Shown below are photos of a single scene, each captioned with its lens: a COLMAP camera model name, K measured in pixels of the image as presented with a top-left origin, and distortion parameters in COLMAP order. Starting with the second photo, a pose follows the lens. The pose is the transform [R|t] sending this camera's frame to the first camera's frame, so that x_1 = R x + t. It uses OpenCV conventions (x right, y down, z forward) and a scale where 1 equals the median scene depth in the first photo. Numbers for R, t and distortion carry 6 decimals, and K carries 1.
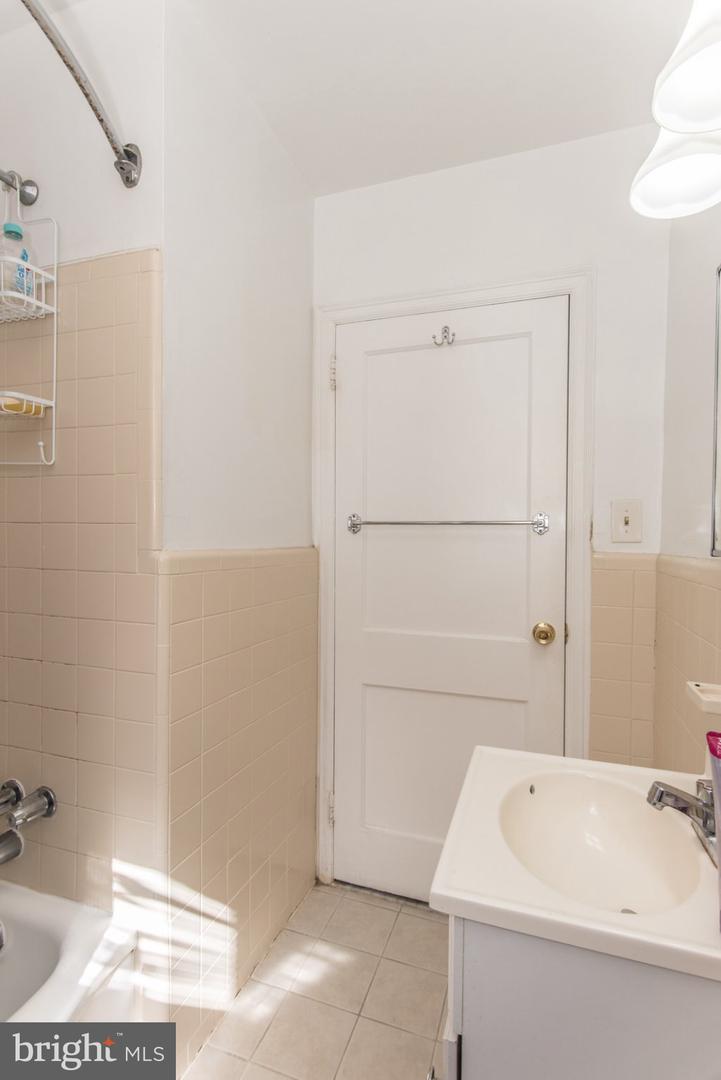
lens RADIAL K [[533.2, 0, 360.5], [0, 533.2, 540.0], [0, 0, 1]] dist [0.000095, 0.000075]
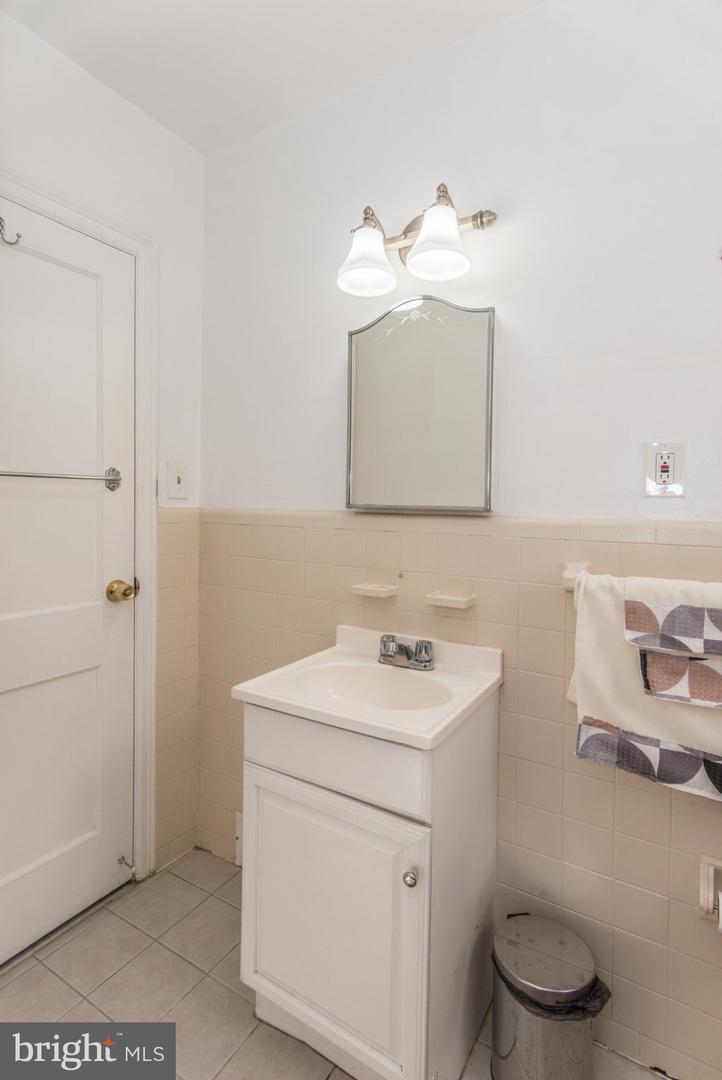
lens RADIAL K [[541.1, 0, 358.7], [0, 541.1, 512.1], [0, 0, 1]] dist [-0.001256, -0.000162]
pose [[0.206130, -0.029732, 0.978073, -0.562892], [-0.004010, 0.999504, 0.031228, -0.004713], [-0.978516, -0.010360, 0.205908, 0.371908]]
